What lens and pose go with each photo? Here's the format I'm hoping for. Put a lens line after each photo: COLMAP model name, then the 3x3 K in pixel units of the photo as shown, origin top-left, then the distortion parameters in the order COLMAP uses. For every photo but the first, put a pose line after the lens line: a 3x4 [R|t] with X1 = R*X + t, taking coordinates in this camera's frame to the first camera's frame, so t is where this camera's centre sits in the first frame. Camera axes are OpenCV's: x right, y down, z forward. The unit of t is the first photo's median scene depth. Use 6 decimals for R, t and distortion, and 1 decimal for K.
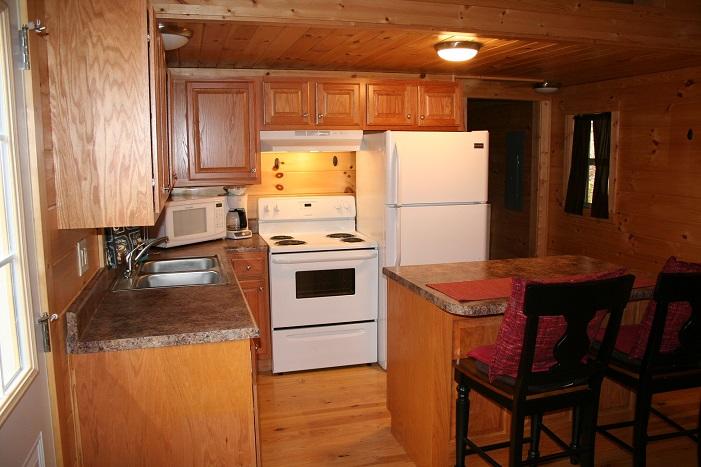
lens RADIAL K [[587.8, 0, 350.5], [0, 587.8, 233.5], [0, 0, 1]] dist [-0.161959, 0.168486]
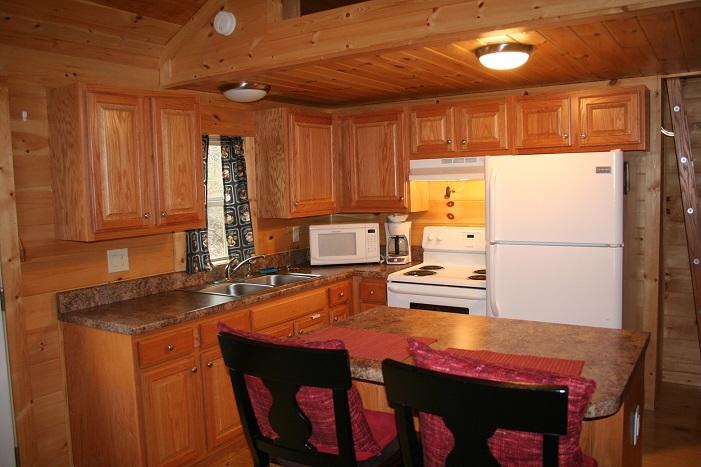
lens RADIAL K [[577.5, 0, 338.0], [0, 577.5, 235.8], [0, 0, 1]] dist [-0.123010, 0.000999]
pose [[0.650552, 0.057151, -0.757308, 0.526702], [-0.081452, 0.996663, 0.005245, -0.039938], [0.755081, 0.058273, 0.653037, 0.261056]]
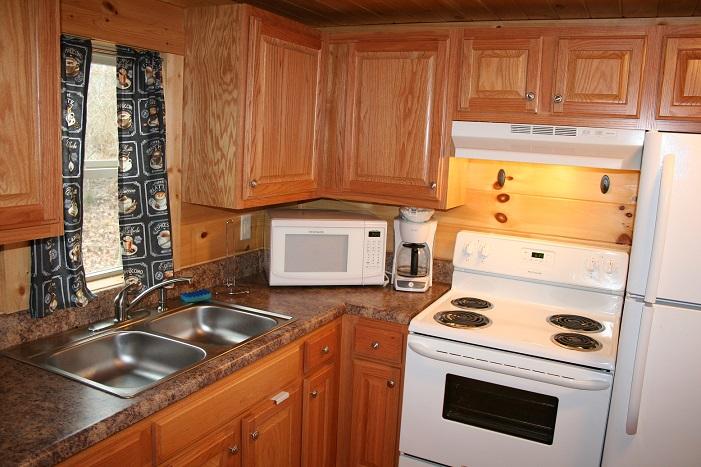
lens RADIAL K [[587.8, 0, 350.5], [0, 587.8, 233.5], [0, 0, 1]] dist [-0.161959, 0.168486]
pose [[0.738427, 0.155499, -0.656159, 0.175081], [-0.150582, 0.986503, 0.064323, -0.085231], [0.657305, 0.051308, 0.751876, 0.490714]]
